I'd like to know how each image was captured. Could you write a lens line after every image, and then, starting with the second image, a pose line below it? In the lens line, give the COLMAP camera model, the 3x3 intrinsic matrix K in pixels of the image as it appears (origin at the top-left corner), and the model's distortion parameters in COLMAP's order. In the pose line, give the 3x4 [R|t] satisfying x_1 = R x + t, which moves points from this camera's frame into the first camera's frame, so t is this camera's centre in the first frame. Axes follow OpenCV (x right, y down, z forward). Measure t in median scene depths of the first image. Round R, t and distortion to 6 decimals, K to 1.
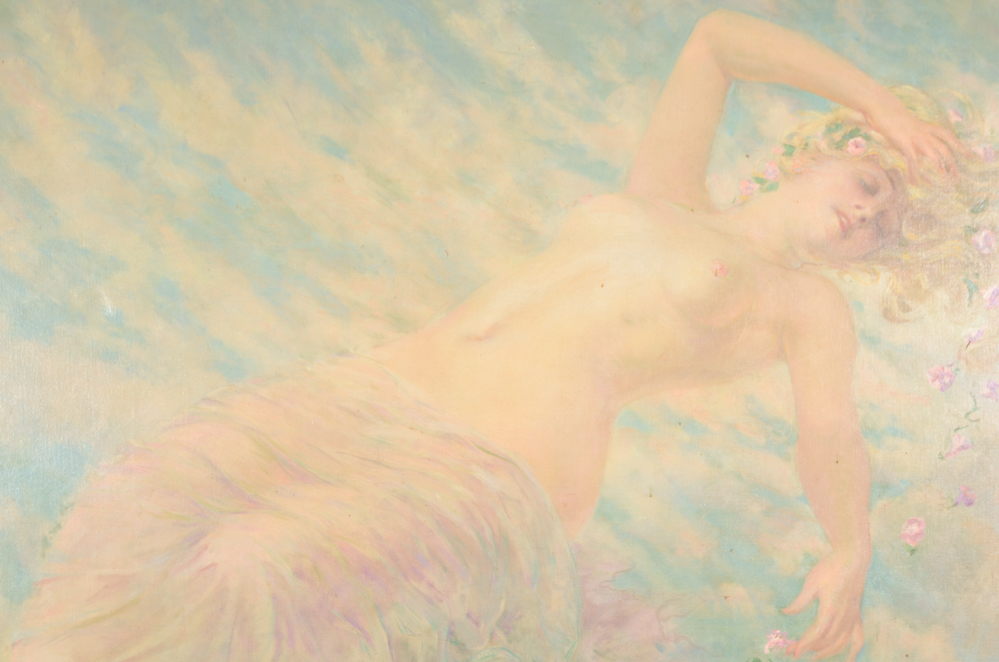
lens RADIAL K [[1453.8, 0, 499.5], [0, 1453.8, 338.9], [0, 0, 1]] dist [0.009586, 0.000000]
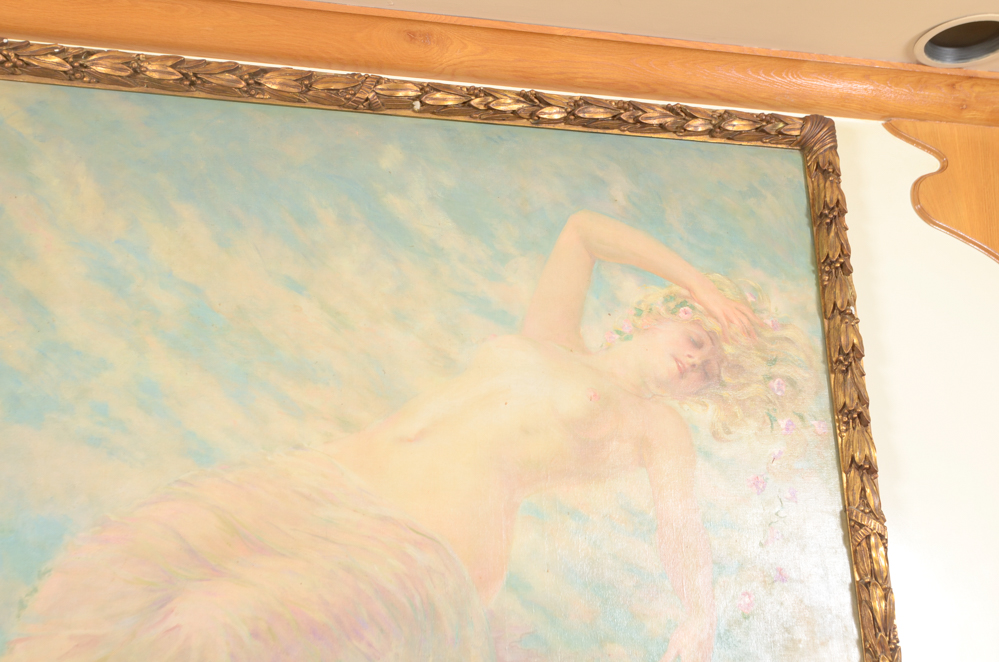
lens RADIAL K [[1453.8, 0, 501.2], [0, 1453.8, 333.6], [0, 0, 1]] dist [0.009586, 0.000000]
pose [[0.957362, 0.069593, 0.280383, -0.290556], [0.021237, 0.950971, -0.308551, 0.294390], [-0.288110, 0.301350, 0.908945, -0.162661]]
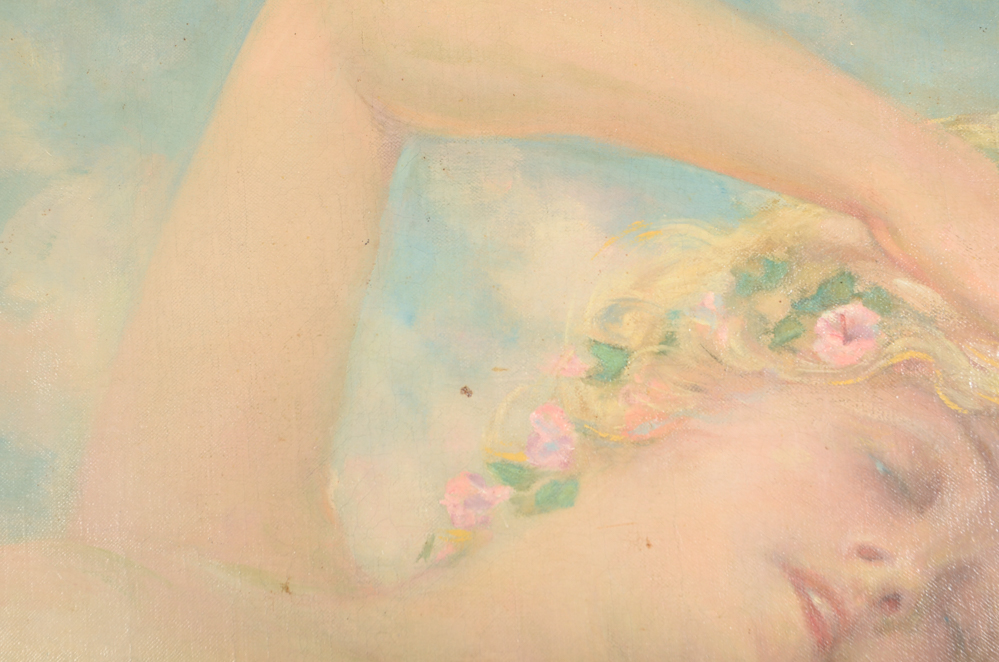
lens RADIAL K [[1453.8, 0, 494.6], [0, 1453.8, 330.8], [0, 0, 1]] dist [0.009586, 0.000000]
pose [[0.993134, -0.059738, -0.100581, 0.205406], [0.049364, 0.993492, -0.102645, -0.107401], [0.106058, 0.096975, 0.989620, 0.711844]]
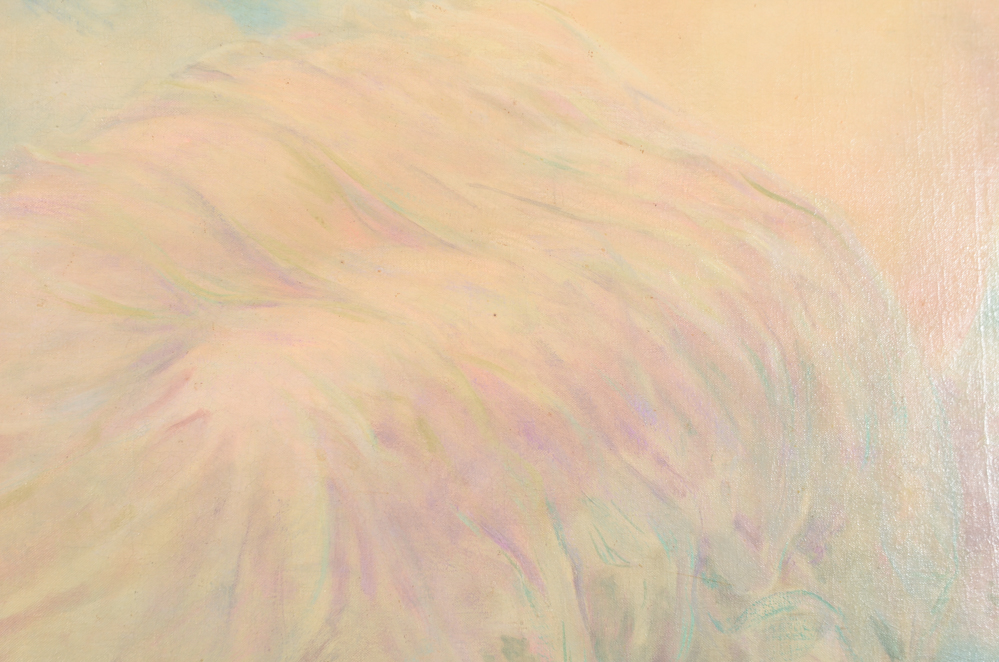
lens RADIAL K [[1453.8, 0, 496.6], [0, 1453.8, 329.2], [0, 0, 1]] dist [0.009586, 0.000000]
pose [[0.988919, 0.024891, 0.146358, -0.173271], [-0.007657, 0.993085, -0.117151, 0.183132], [-0.148262, 0.114732, 0.982270, 0.529741]]
